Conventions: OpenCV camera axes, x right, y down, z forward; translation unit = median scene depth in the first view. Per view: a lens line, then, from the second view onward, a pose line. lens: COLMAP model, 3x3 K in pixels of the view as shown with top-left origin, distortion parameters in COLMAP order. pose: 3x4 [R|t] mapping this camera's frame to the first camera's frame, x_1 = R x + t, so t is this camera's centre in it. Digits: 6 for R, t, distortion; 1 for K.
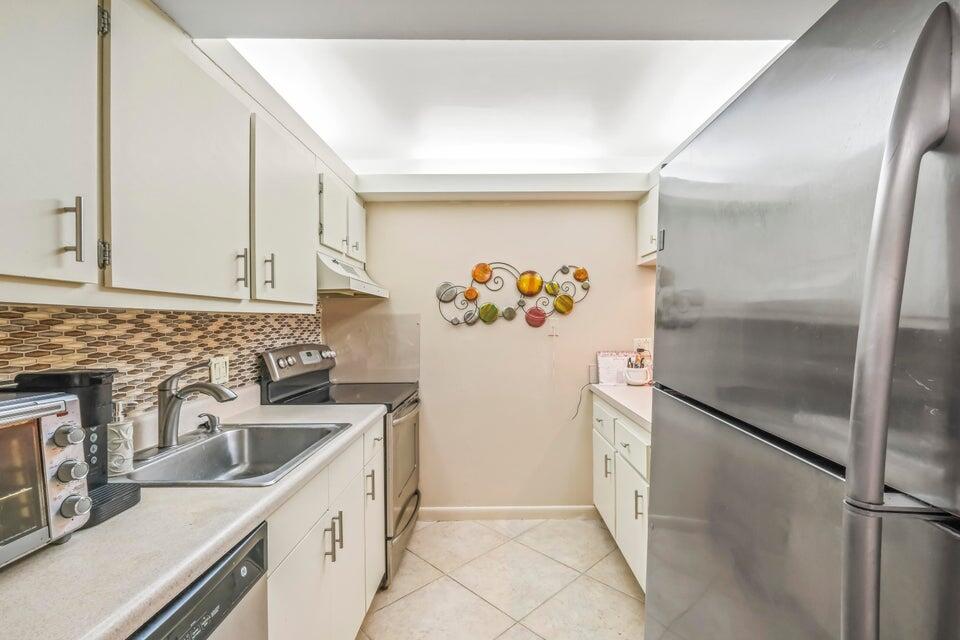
lens RADIAL K [[428.6, 0, 481.8], [0, 428.6, 322.6], [0, 0, 1]] dist [0.004383, 0.000658]
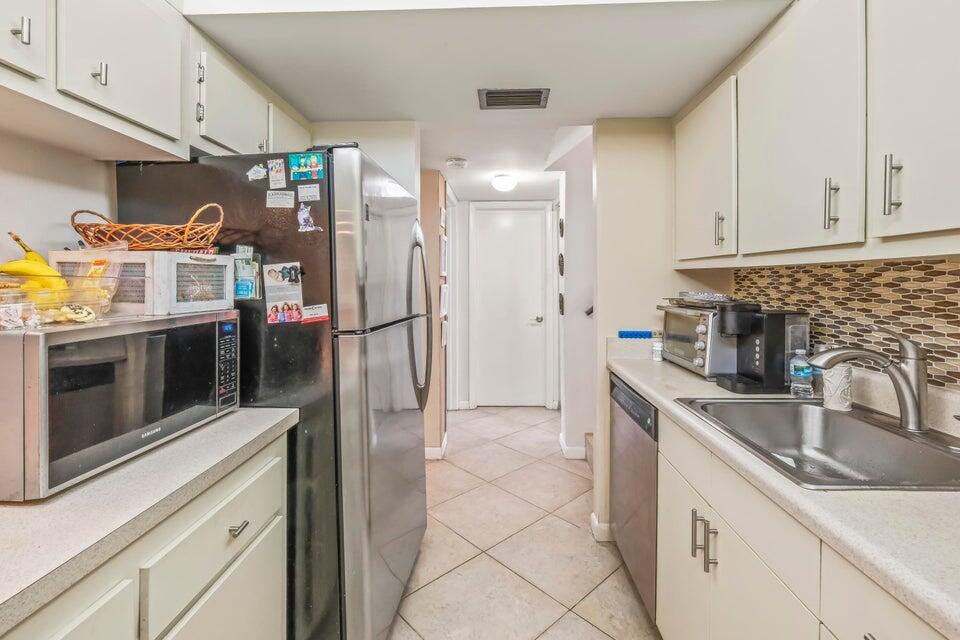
lens RADIAL K [[428.6, 0, 486.0], [0, 428.6, 285.4], [0, 0, 1]] dist [0.004383, 0.000658]
pose [[-0.999931, 0.003565, 0.011169, 0.057107], [0.003672, 0.999947, 0.009596, 0.011745], [-0.011134, 0.009636, -0.999892, 2.033620]]
